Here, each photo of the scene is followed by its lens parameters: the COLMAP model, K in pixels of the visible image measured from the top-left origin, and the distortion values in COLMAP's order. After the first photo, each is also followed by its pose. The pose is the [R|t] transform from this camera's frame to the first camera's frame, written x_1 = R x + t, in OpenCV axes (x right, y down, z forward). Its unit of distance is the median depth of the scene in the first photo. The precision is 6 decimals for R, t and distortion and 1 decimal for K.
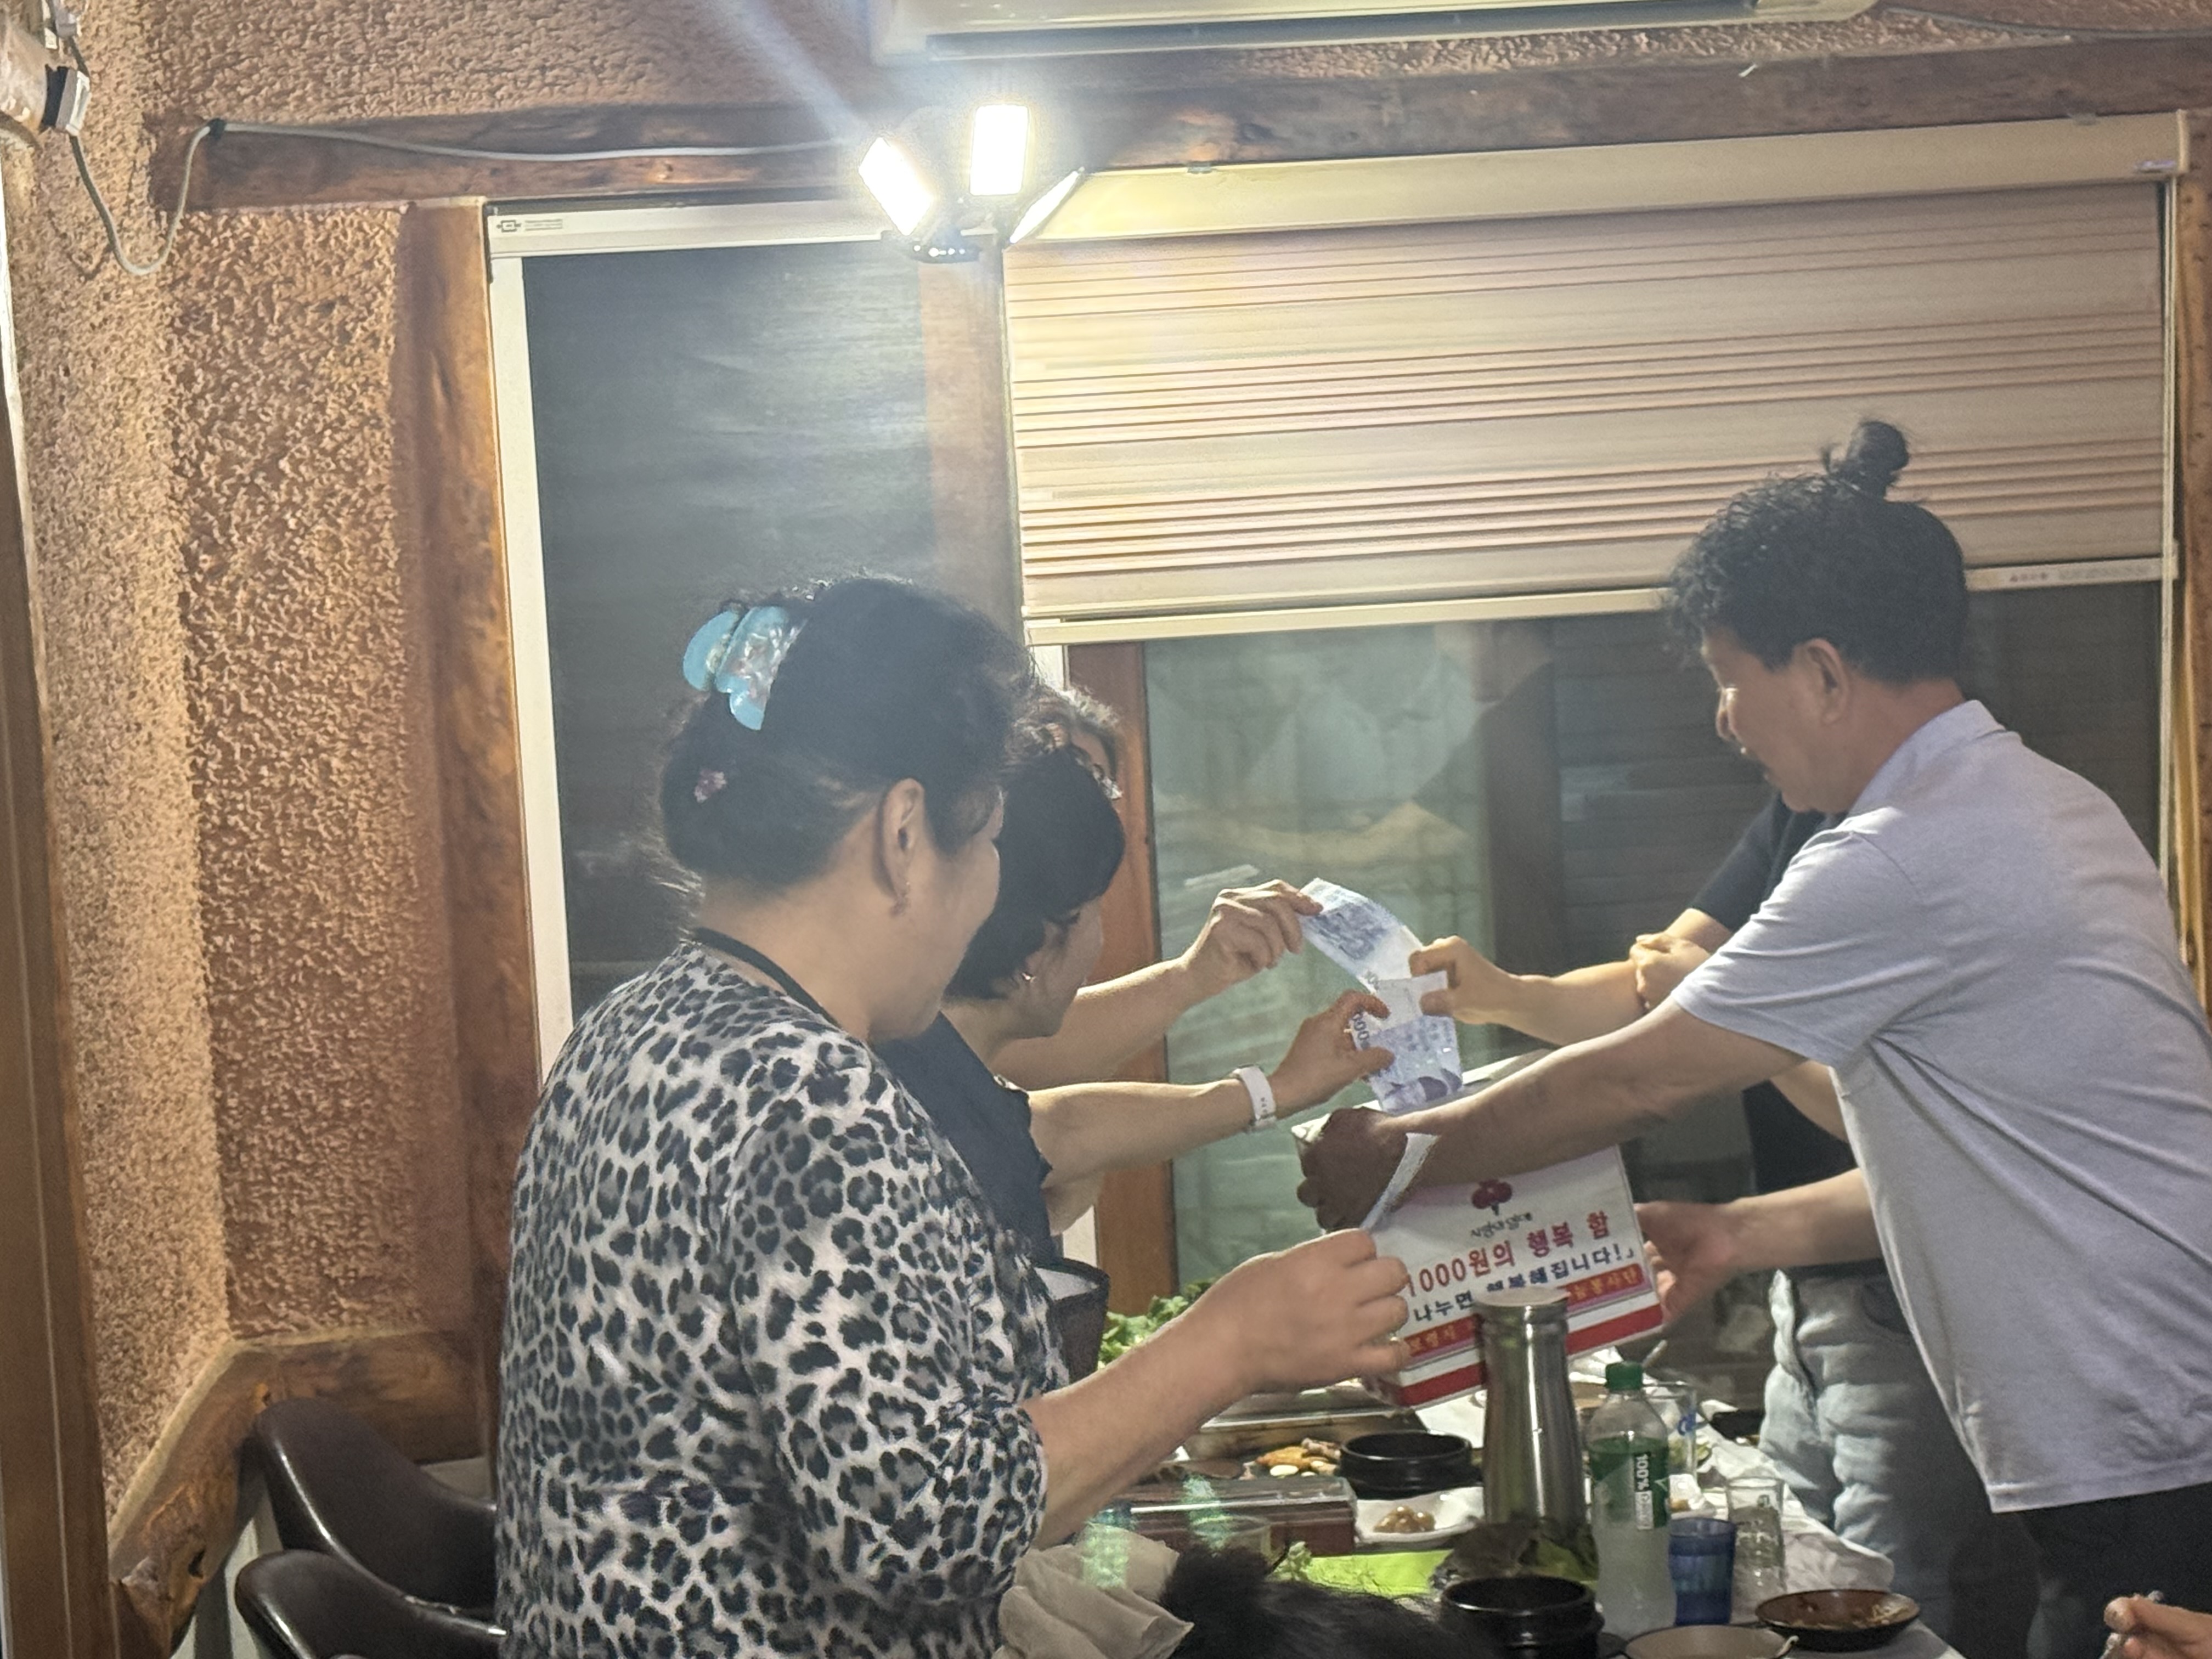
lens RADIAL K [[4867.1, 0, 1089.1], [0, 4867.1, 840.3], [0, 0, 1]] dist [0.144719, 0.000000]
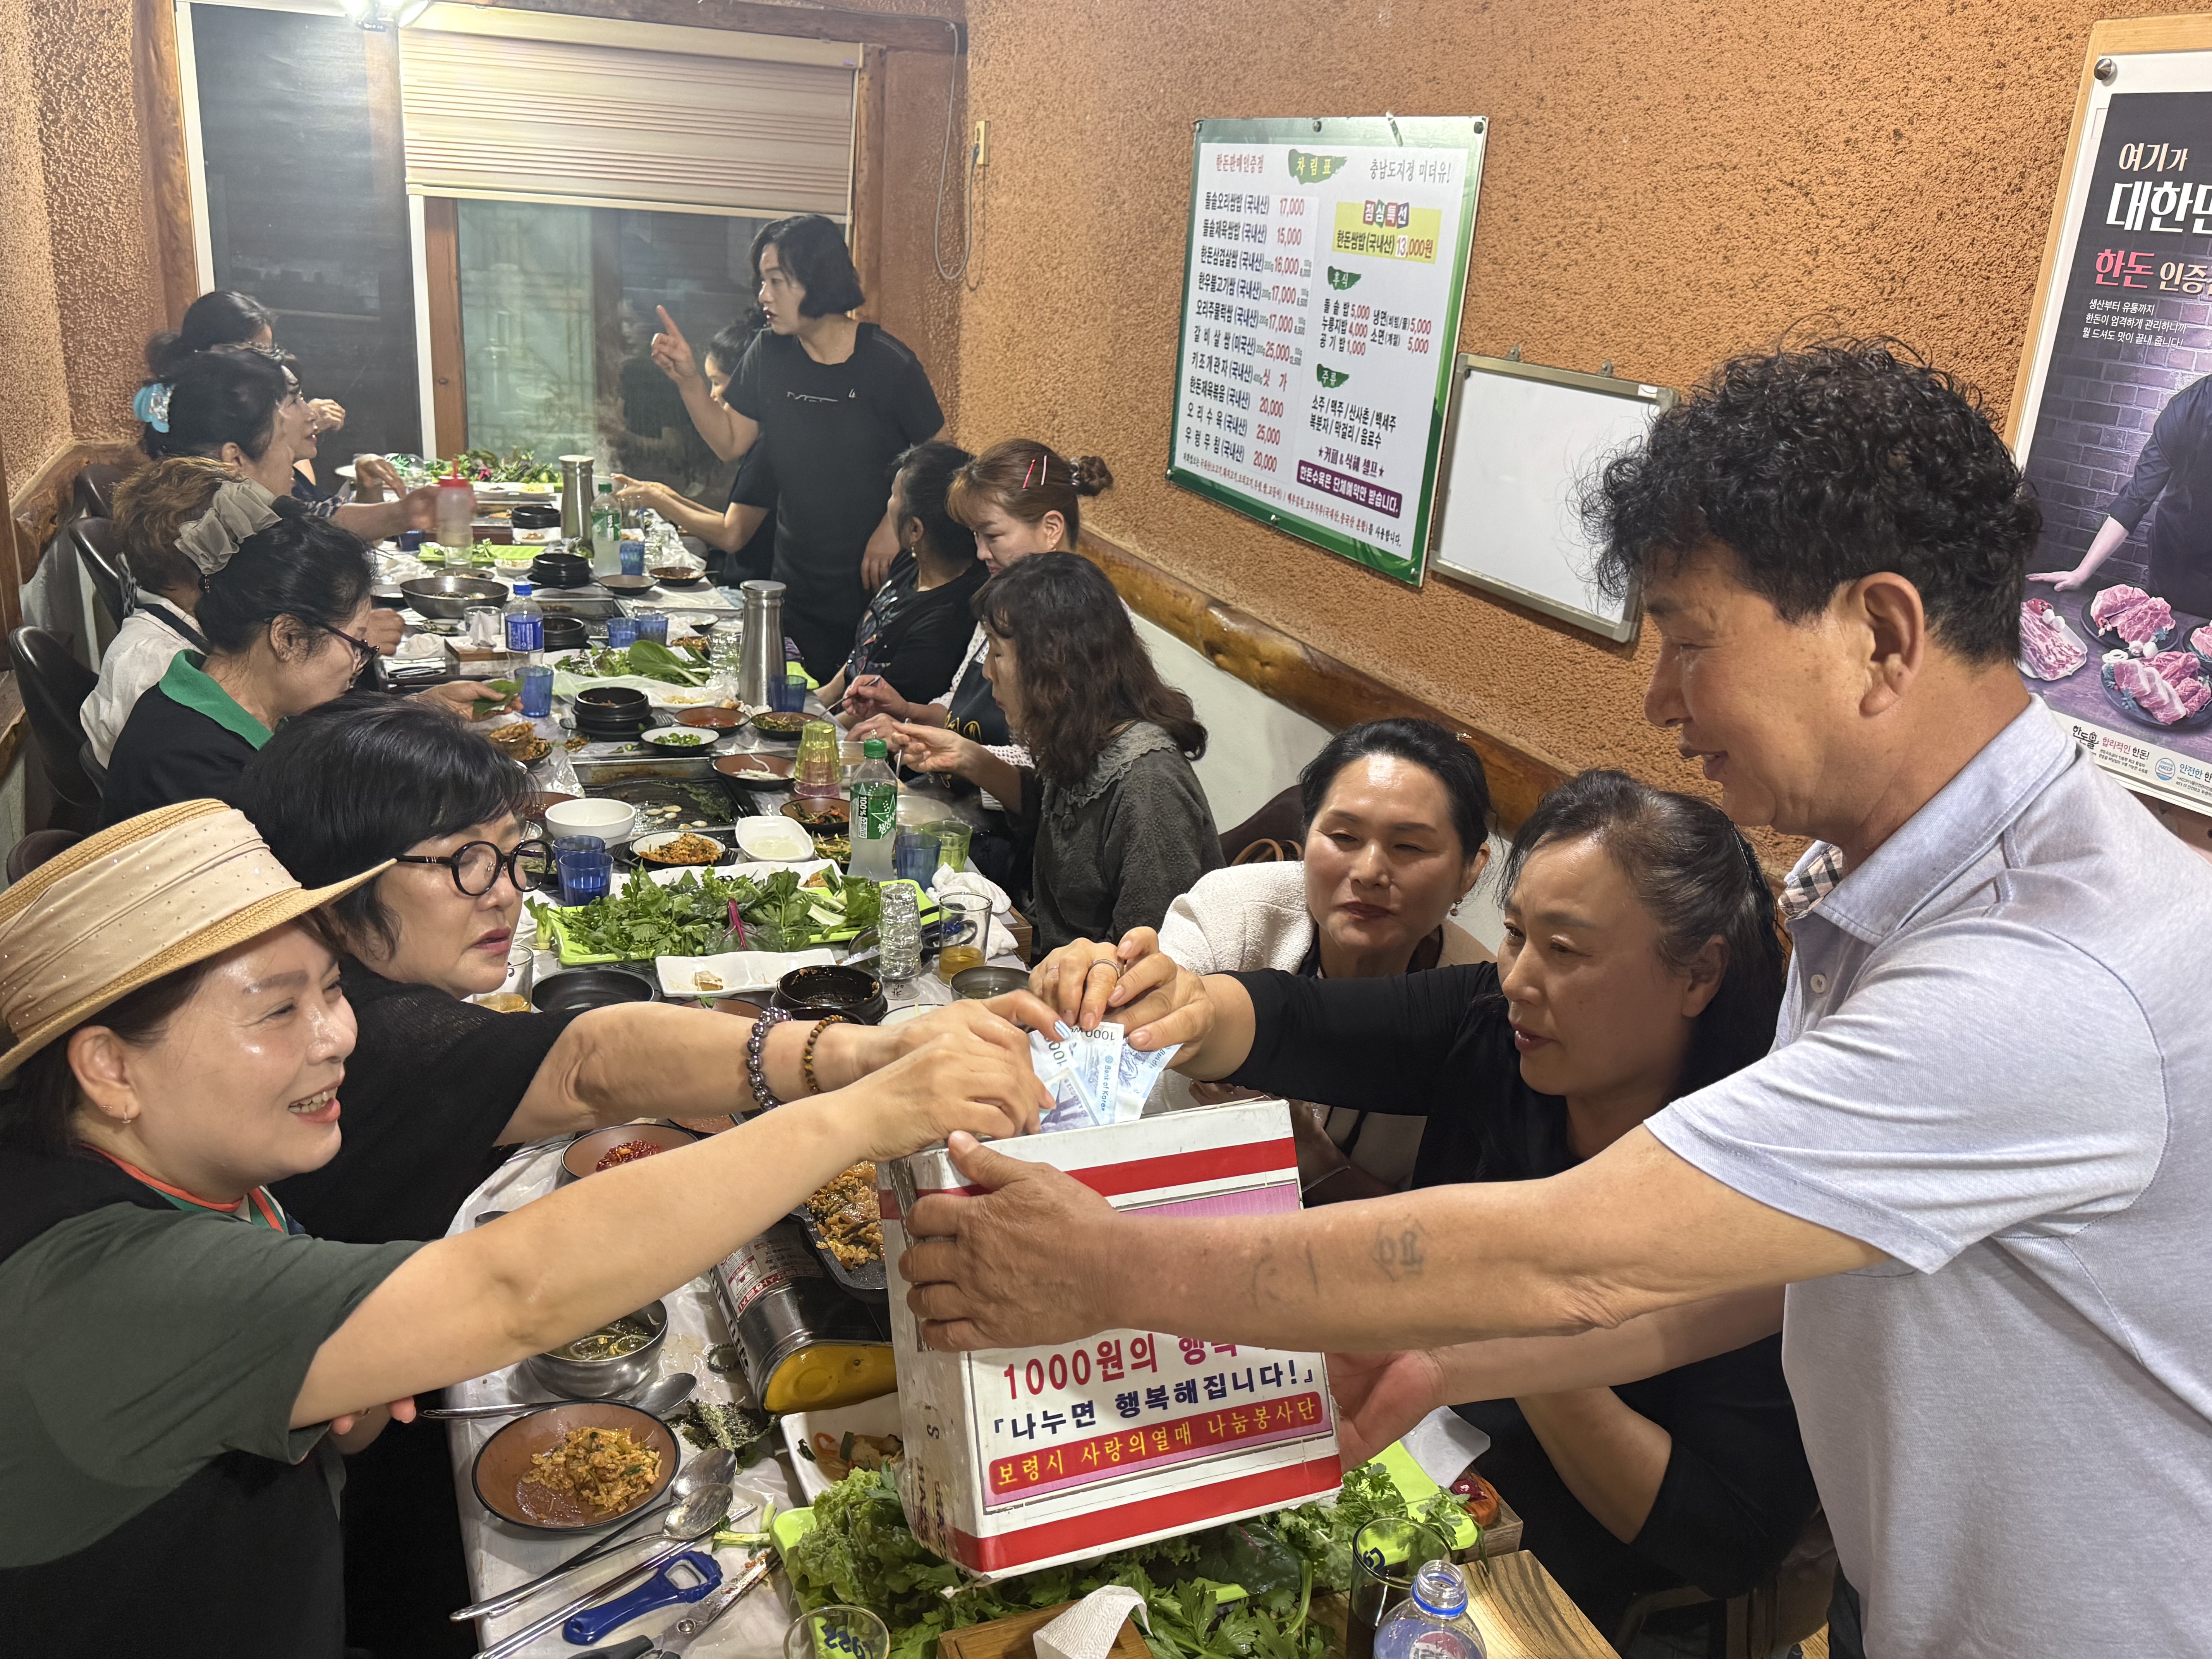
lens RADIAL K [[1835.2, 0, 1086.8], [0, 1835.2, 837.4], [0, 0, 1]] dist [0.048730, -0.070101]
pose [[0.953201, 0.021762, 0.301553, 0.042806], [-0.101340, 0.962705, 0.250858, 0.005742], [-0.284847, -0.269677, 0.919857, -0.097107]]
